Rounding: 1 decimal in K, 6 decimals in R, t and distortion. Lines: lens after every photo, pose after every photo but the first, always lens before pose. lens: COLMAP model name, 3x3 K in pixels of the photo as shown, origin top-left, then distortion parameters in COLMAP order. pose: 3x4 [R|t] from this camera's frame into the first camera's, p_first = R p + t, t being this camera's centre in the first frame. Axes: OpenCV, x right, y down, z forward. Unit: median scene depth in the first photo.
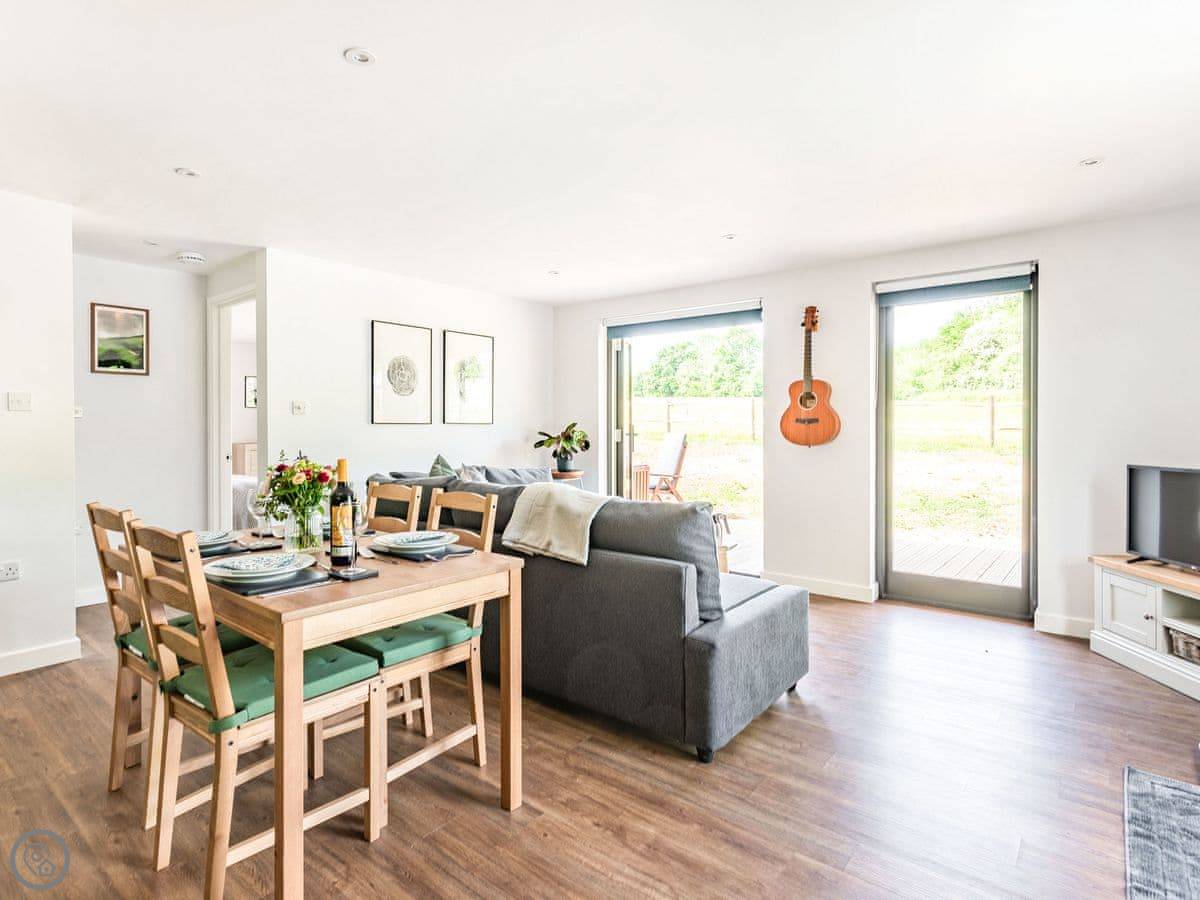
lens RADIAL K [[648.4, 0, 553.9], [0, 648.4, 431.4], [0, 0, 1]] dist [0.002256, 0.002300]
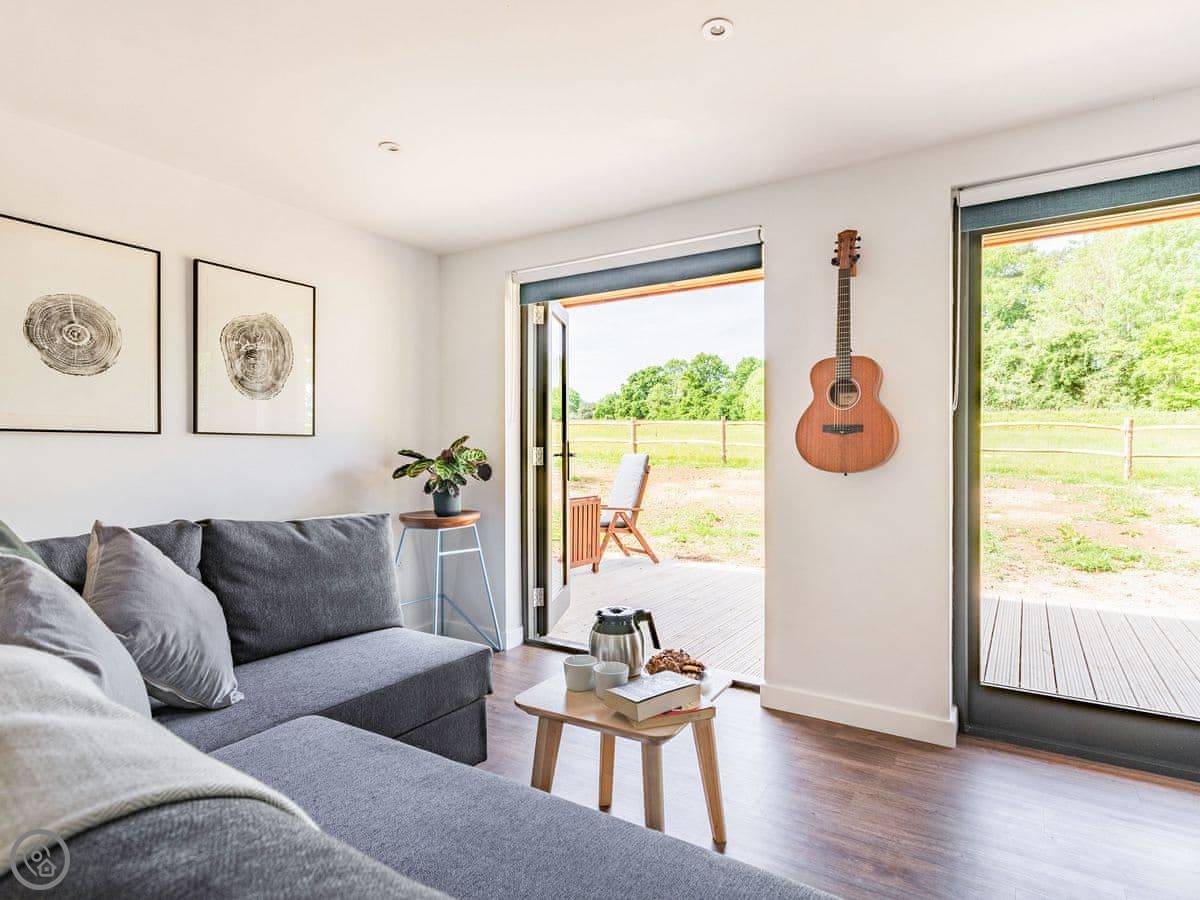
lens RADIAL K [[635.8, 0, 633.2], [0, 635.8, 457.2], [0, 0, 1]] dist [0.002652, 0.000109]
pose [[0.986592, -0.001219, 0.163200, 0.093941], [0.000548, 0.999991, 0.004156, 0.004917], [-0.163203, -0.004011, 0.986584, 0.383266]]
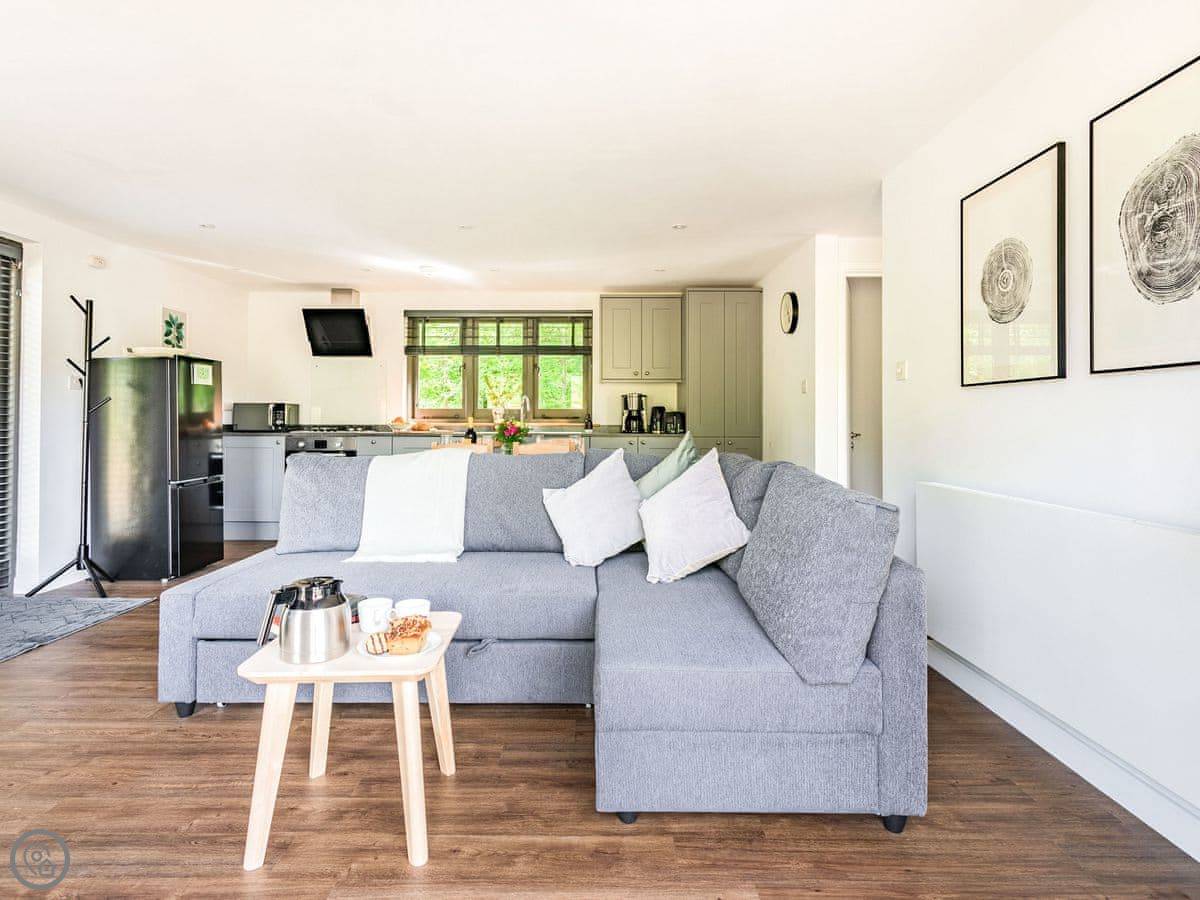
lens RADIAL K [[635.8, 0, 588.7], [0, 635.8, 420.6], [0, 0, 1]] dist [0.002652, 0.000109]
pose [[-0.758144, -0.002498, -0.652083, 0.261378], [-0.009087, 0.999936, 0.006736, 0.013619], [0.652024, 0.011032, -0.758118, 0.991328]]
